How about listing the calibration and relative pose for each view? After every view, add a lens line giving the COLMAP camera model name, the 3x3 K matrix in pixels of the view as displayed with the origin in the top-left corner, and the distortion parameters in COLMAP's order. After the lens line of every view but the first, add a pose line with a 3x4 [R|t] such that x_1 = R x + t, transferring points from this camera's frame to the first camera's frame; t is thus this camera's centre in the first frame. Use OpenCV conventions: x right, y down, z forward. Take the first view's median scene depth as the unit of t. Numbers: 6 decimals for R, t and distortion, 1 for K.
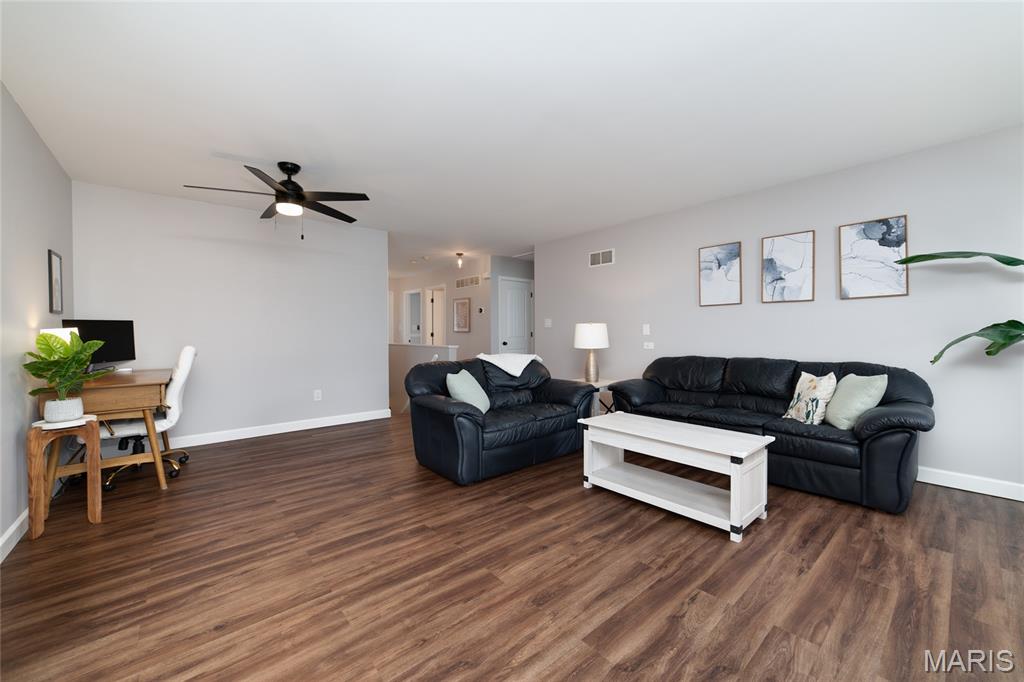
lens RADIAL K [[398.1, 0, 516.3], [0, 398.1, 335.8], [0, 0, 1]] dist [-0.023124, 0.007534]
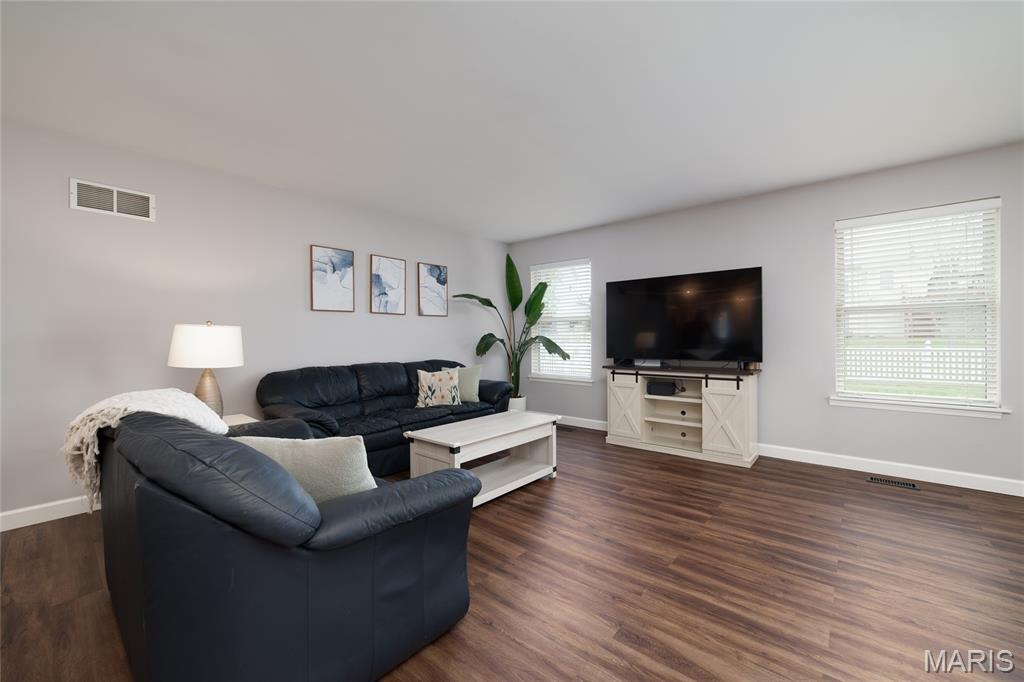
lens RADIAL K [[400.1, 0, 509.7], [0, 400.1, 329.8], [0, 0, 1]] dist [-0.010796, 0.000285]
pose [[-0.136148, 0.029755, 0.990242, -0.825365], [0.019092, 0.999442, -0.027406, 0.001943], [-0.990504, 0.015175, -0.136641, 1.206773]]
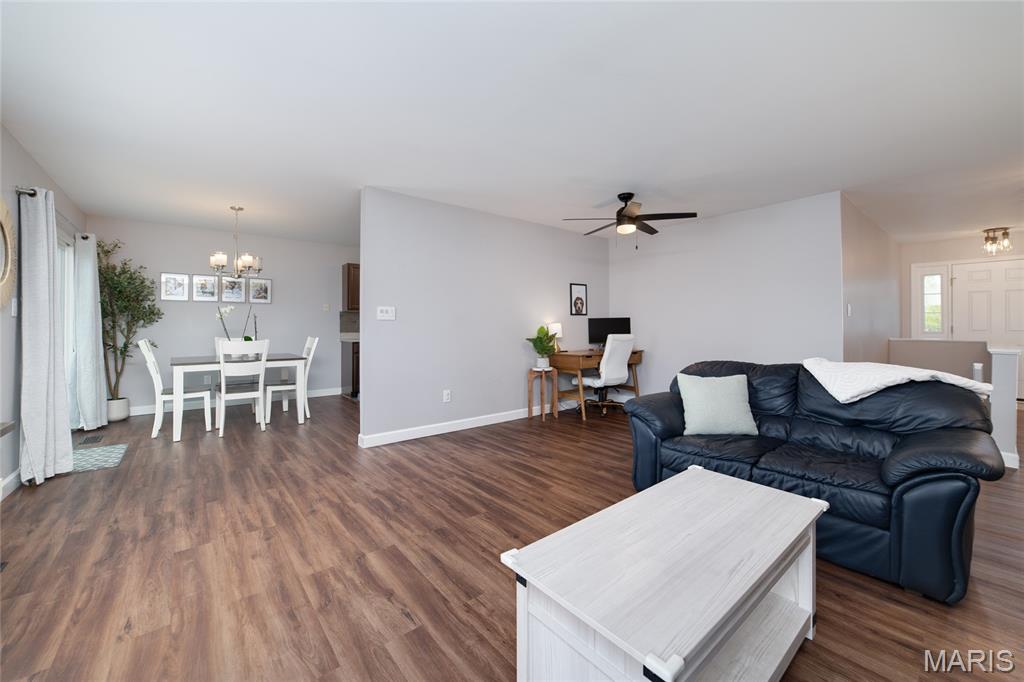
lens RADIAL K [[400.3, 0, 509.8], [0, 400.3, 322.9], [0, 0, 1]] dist [-0.001697, 0.000133]
pose [[-0.027665, -0.004497, -0.999607, 0.959797], [-0.004871, 0.999979, -0.004364, -0.012885], [0.999605, 0.004748, -0.027686, 0.872784]]
